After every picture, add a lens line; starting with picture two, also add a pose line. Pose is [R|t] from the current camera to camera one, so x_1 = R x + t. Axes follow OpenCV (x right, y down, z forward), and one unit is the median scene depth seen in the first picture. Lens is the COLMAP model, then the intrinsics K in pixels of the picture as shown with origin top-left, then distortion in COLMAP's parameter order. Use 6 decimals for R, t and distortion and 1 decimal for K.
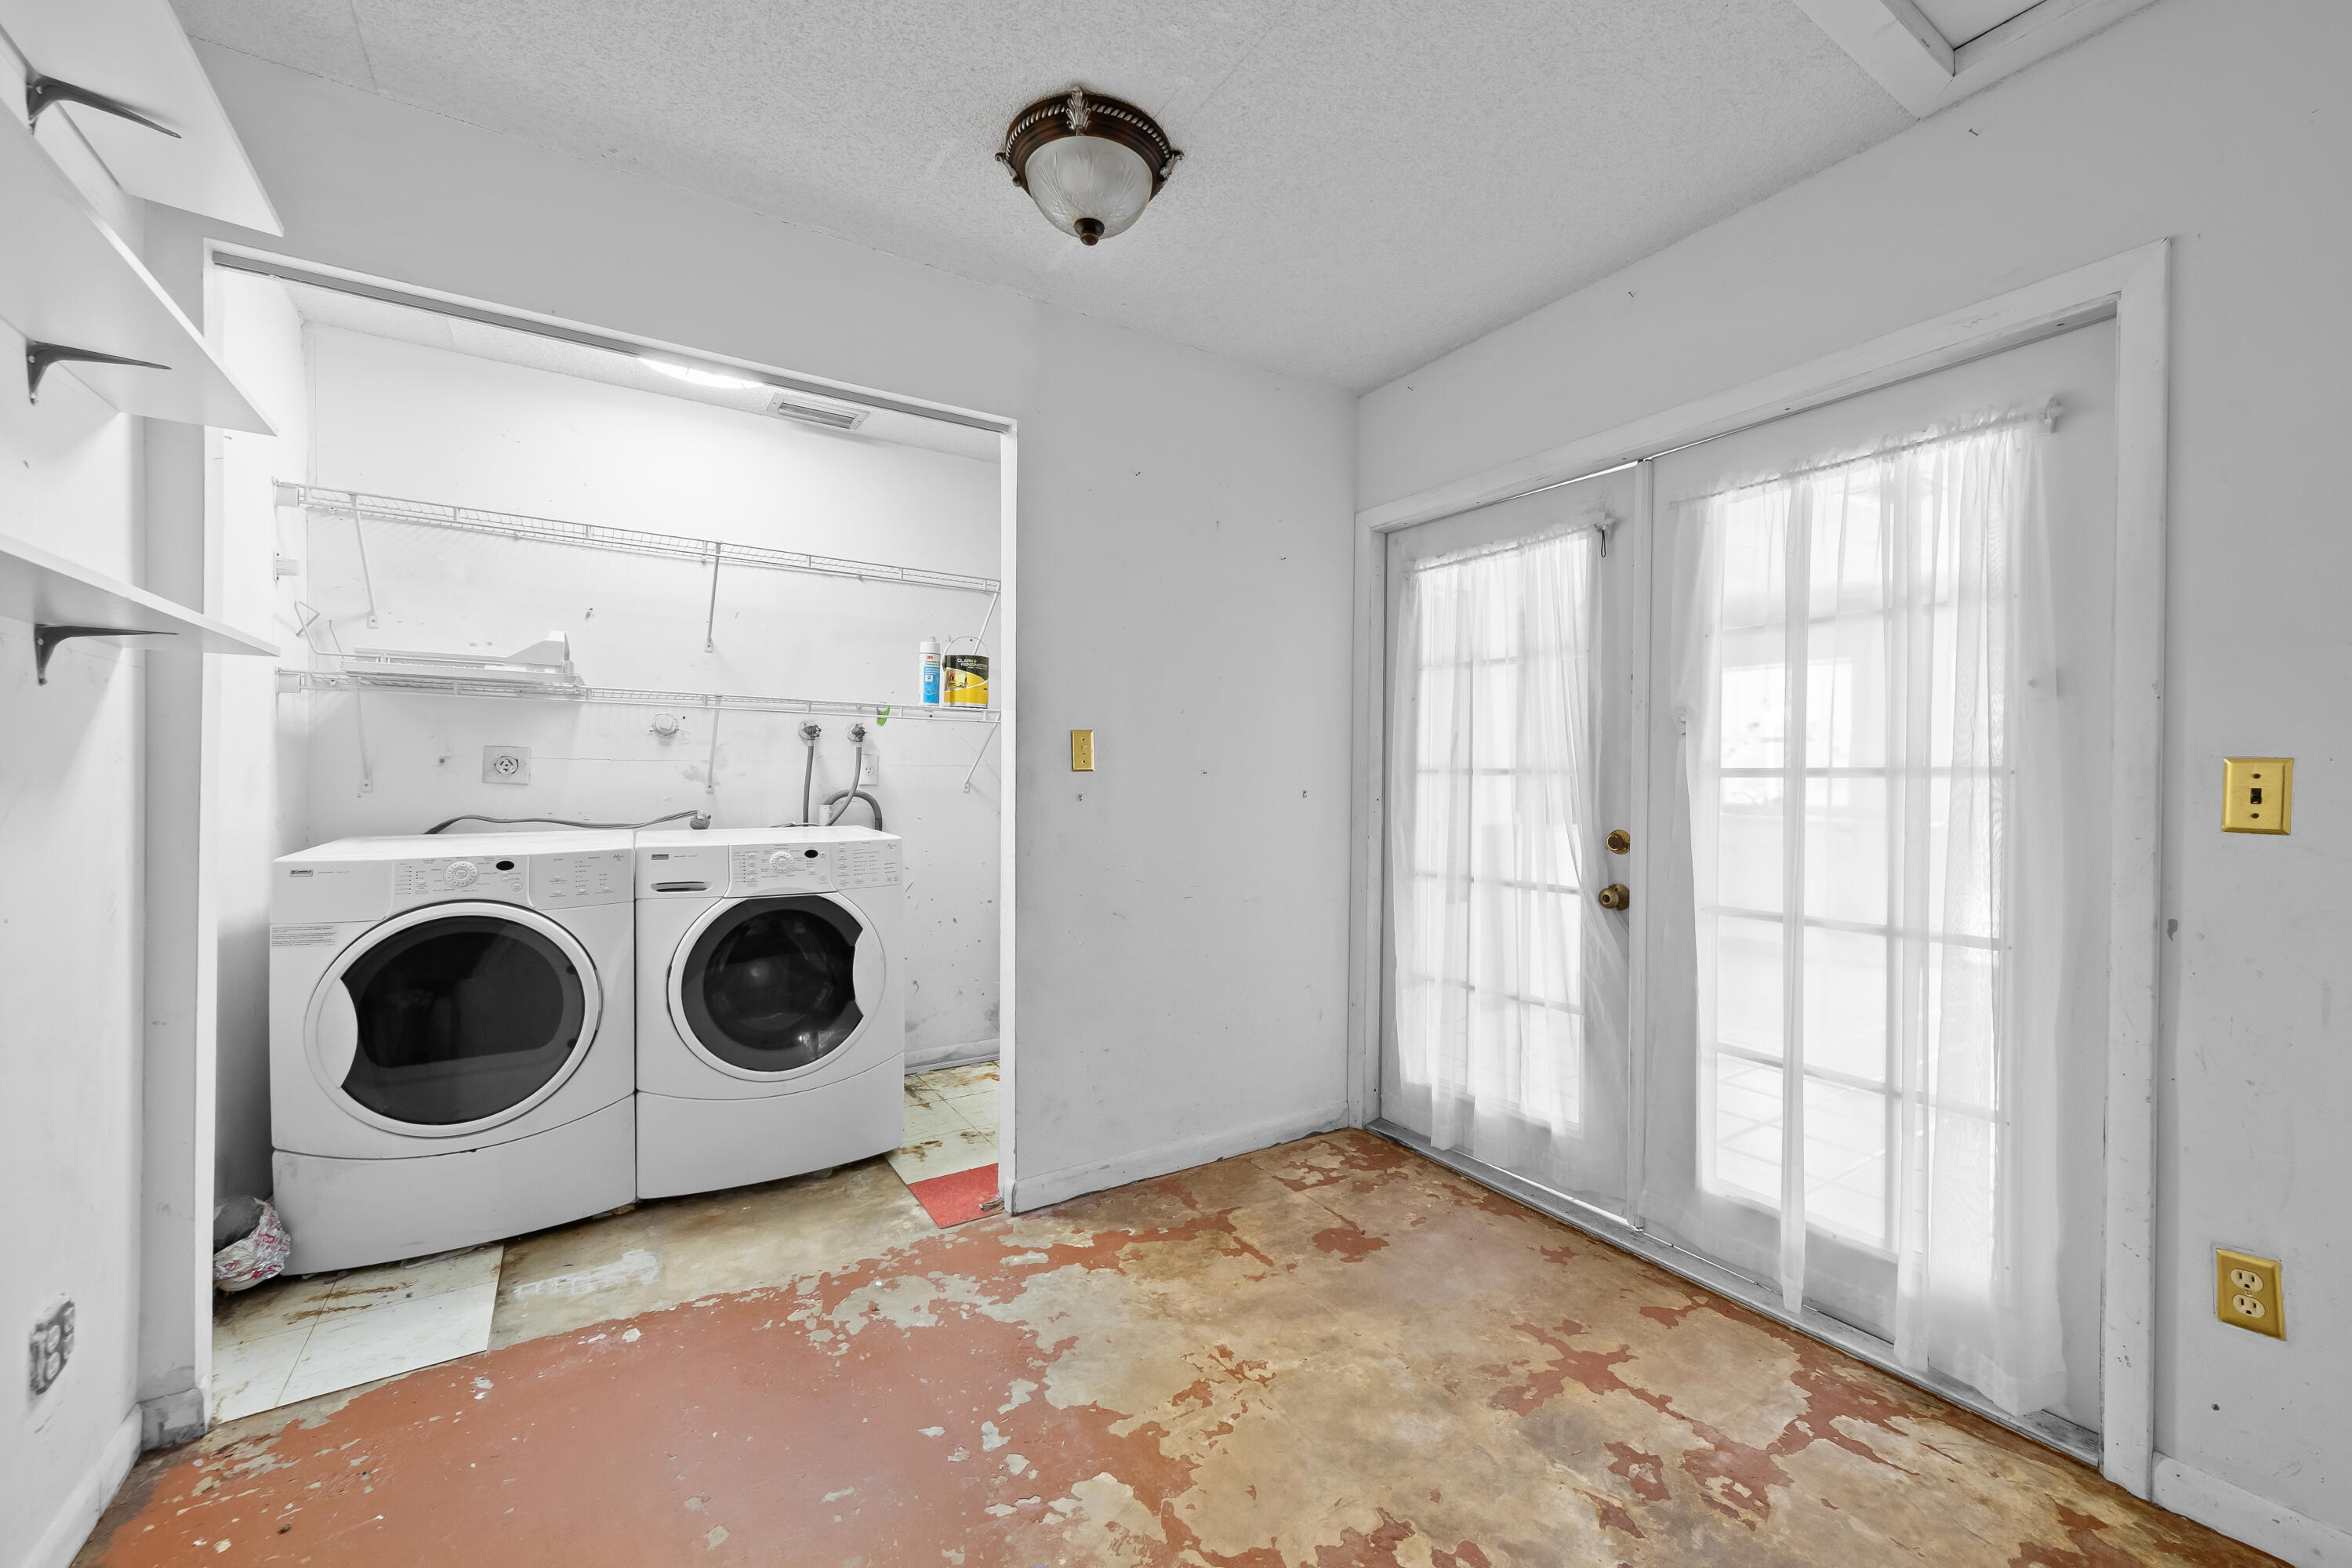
lens RADIAL K [[928.1, 0, 1178.2], [0, 928.1, 782.5], [0, 0, 1]] dist [0.005055, -0.003088]
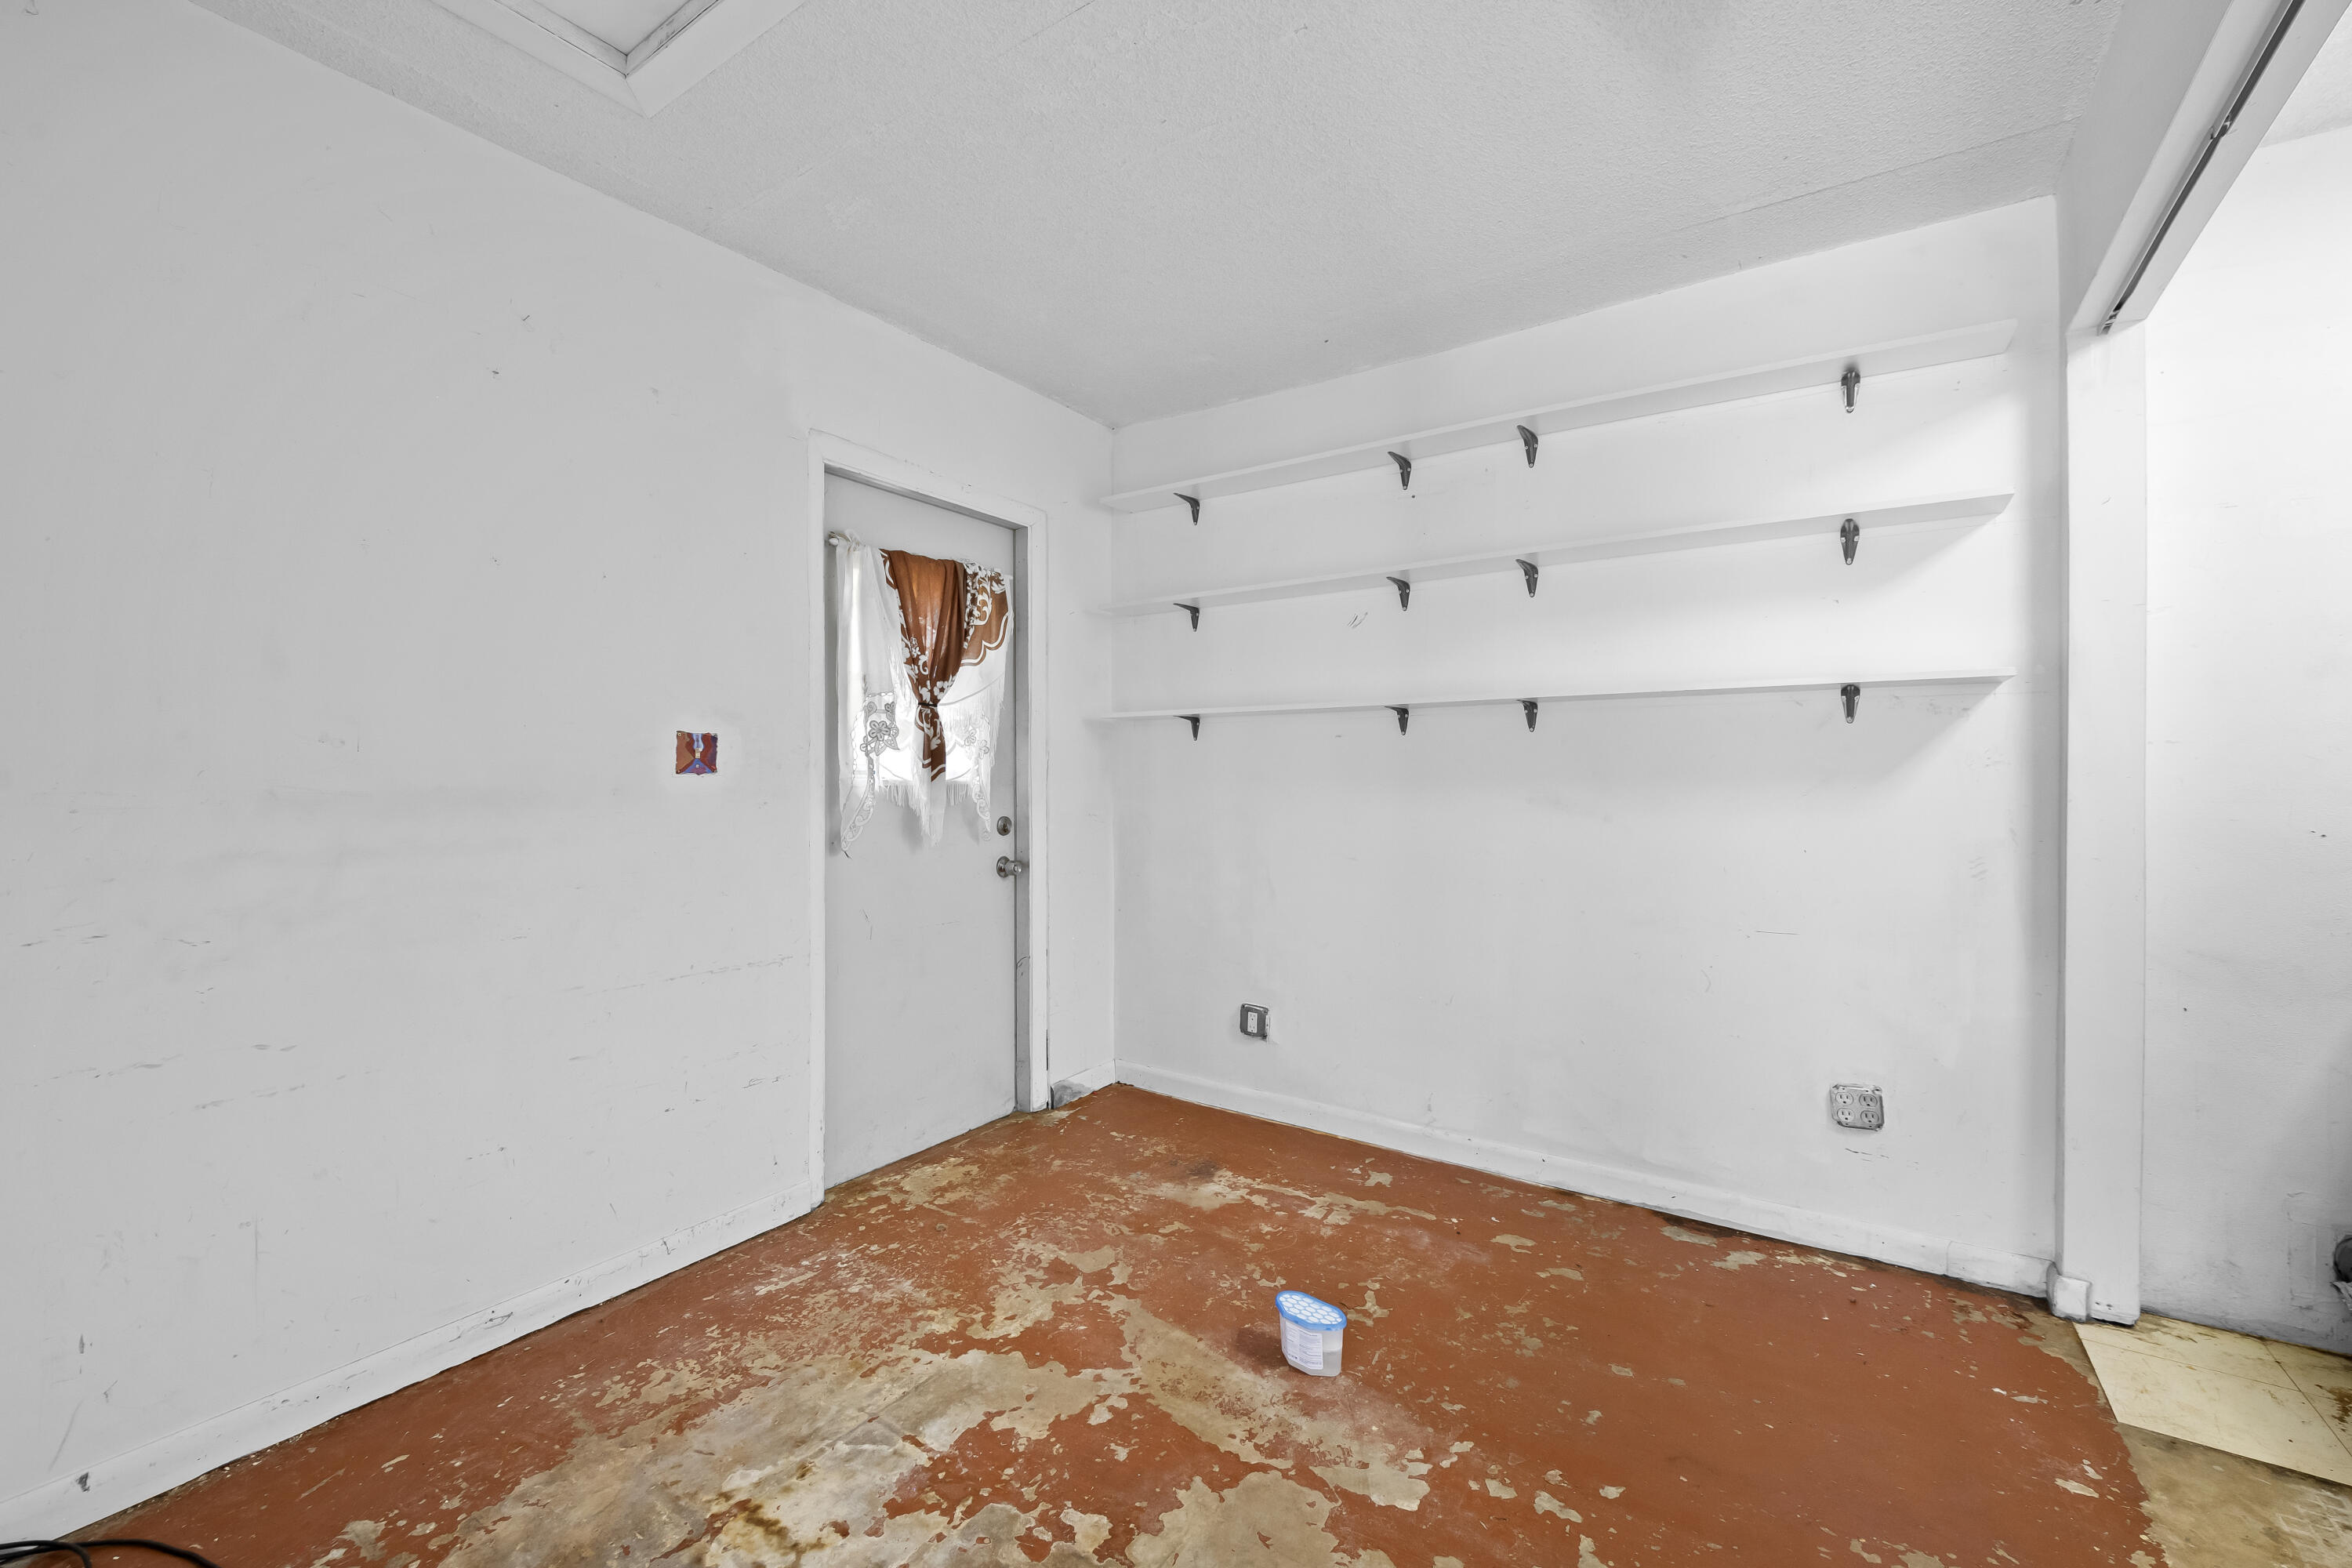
lens RADIAL K [[928.1, 0, 1175.4], [0, 928.1, 779.1], [0, 0, 1]] dist [0.005055, -0.003088]
pose [[-0.921251, -0.004137, -0.388947, 0.532135], [-0.007503, 0.999946, 0.007136, 0.003954], [0.388896, 0.009493, -0.921233, 1.841133]]
